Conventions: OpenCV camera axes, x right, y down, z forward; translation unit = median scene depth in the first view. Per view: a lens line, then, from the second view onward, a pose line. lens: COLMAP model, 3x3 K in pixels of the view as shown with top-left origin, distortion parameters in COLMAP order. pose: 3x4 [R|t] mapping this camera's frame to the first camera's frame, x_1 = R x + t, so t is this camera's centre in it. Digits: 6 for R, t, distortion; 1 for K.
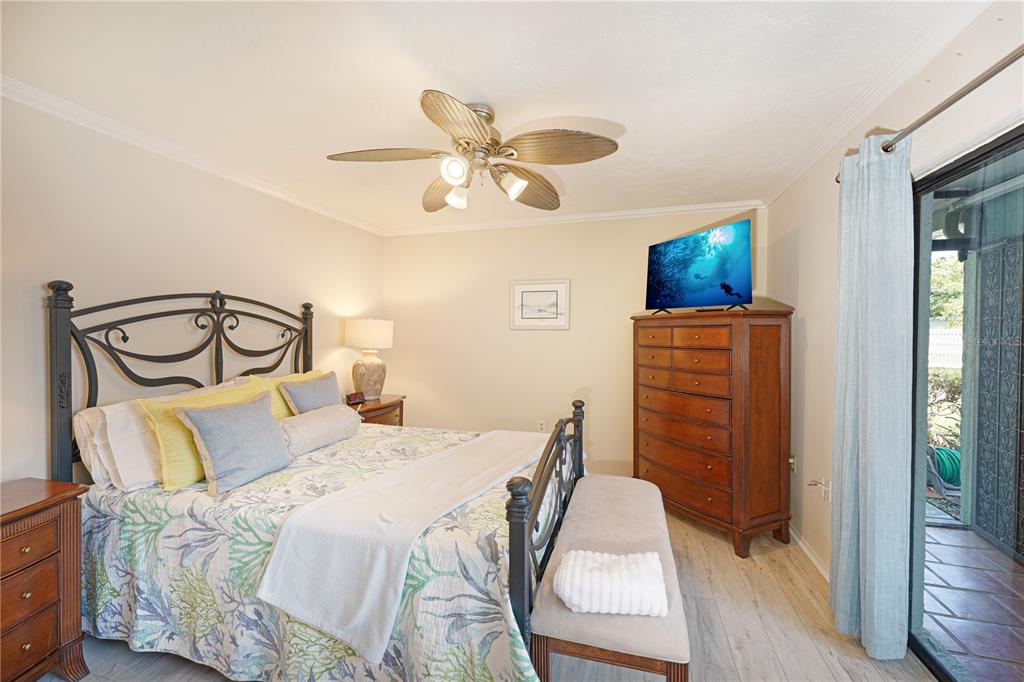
lens RADIAL K [[421.7, 0, 513.4], [0, 421.7, 338.1], [0, 0, 1]] dist [-0.006932, 0.000458]
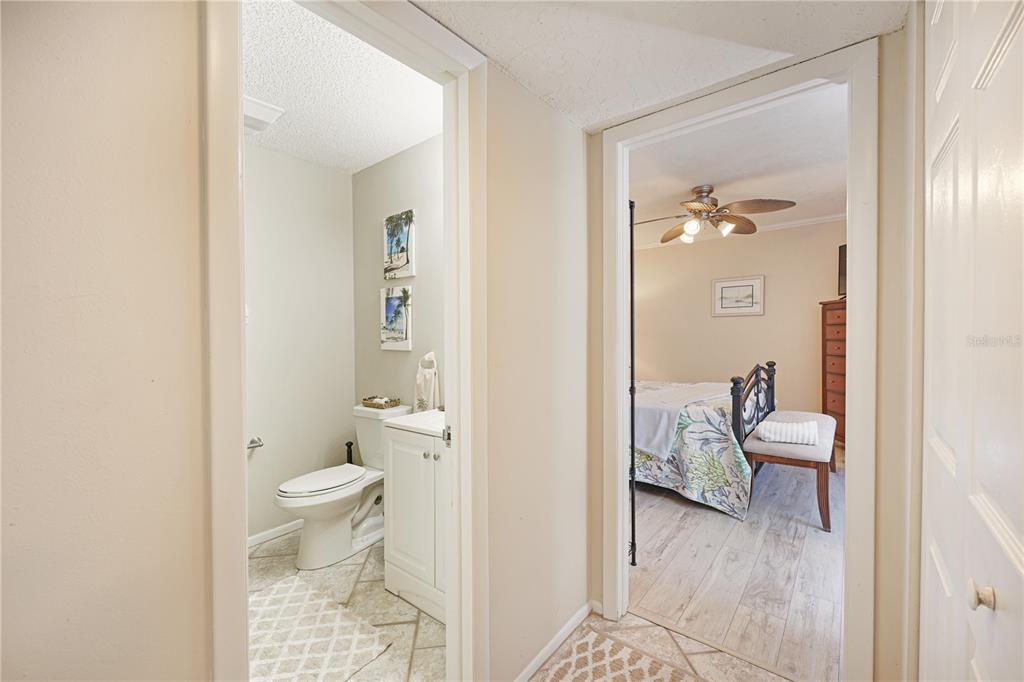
lens RADIAL K [[421.7, 0, 506.4], [0, 421.7, 348.4], [0, 0, 1]] dist [-0.006932, 0.000458]
pose [[0.913794, -0.003914, -0.406158, -0.178055], [0.016183, 0.999510, 0.026779, 0.096506], [0.405855, -0.031044, 0.913410, -1.360706]]
